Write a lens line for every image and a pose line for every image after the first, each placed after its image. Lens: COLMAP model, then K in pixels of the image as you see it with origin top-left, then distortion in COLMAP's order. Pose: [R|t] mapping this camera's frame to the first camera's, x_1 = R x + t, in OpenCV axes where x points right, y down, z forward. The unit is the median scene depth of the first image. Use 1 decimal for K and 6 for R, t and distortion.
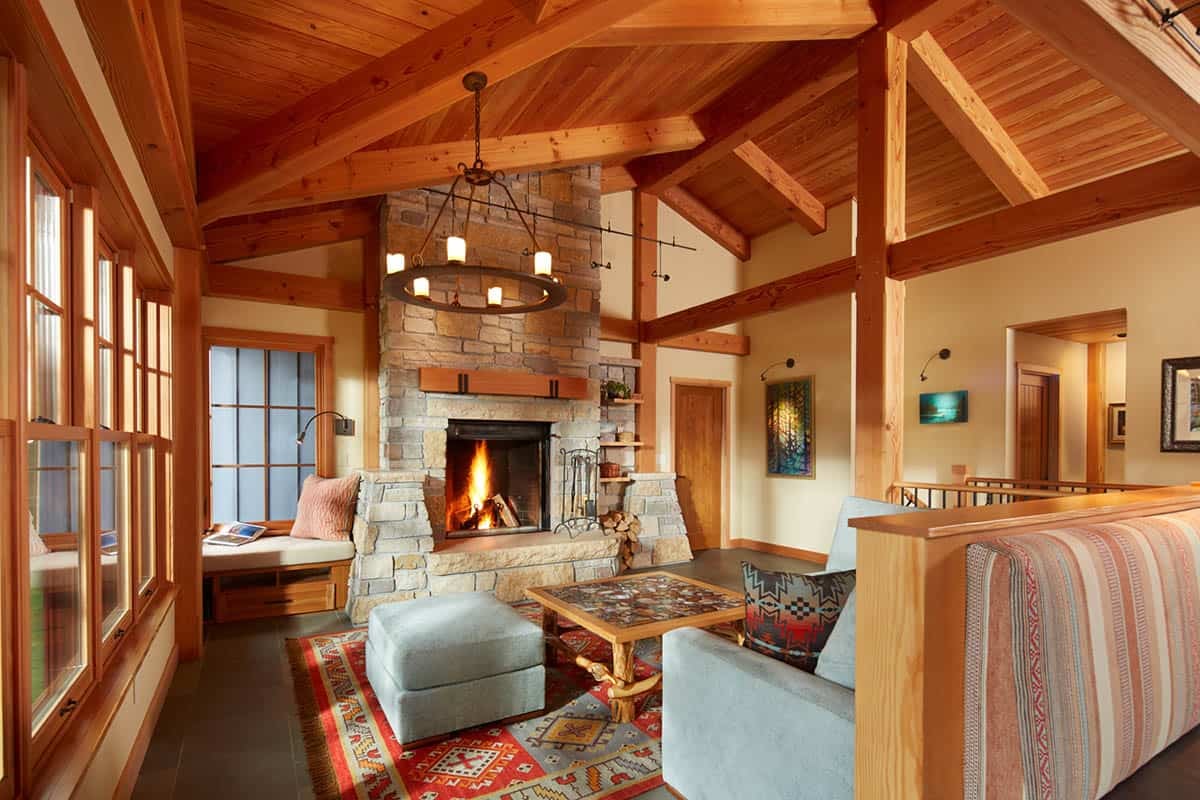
lens RADIAL K [[586.2, 0, 598.3], [0, 586.2, 453.0], [0, 0, 1]] dist [0.000610, 0.000219]
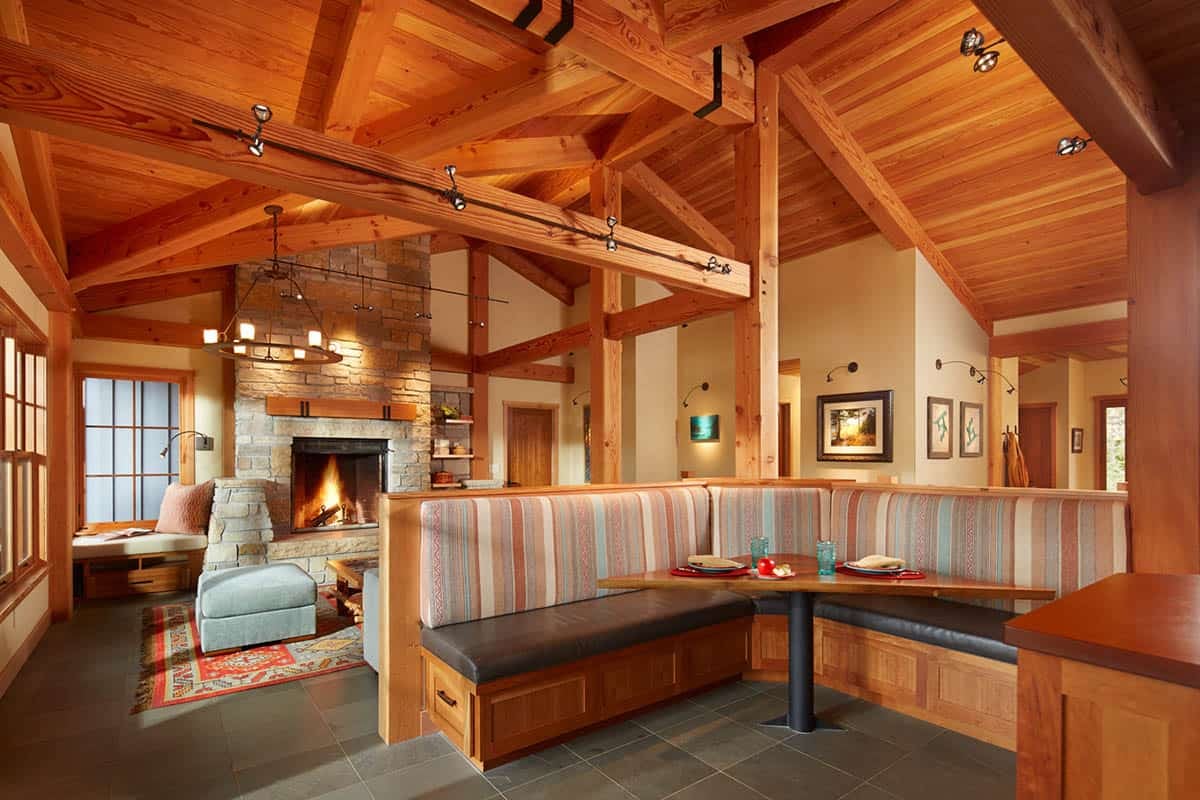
lens RADIAL K [[586.3, 0, 602.1], [0, 586.3, 458.1], [0, 0, 1]] dist [-0.000564, -0.000851]
pose [[0.993288, -0.003942, 0.115604, 0.256890], [0.005060, 0.999943, -0.009379, 0.002019], [-0.115561, 0.009901, 0.993251, -0.321774]]
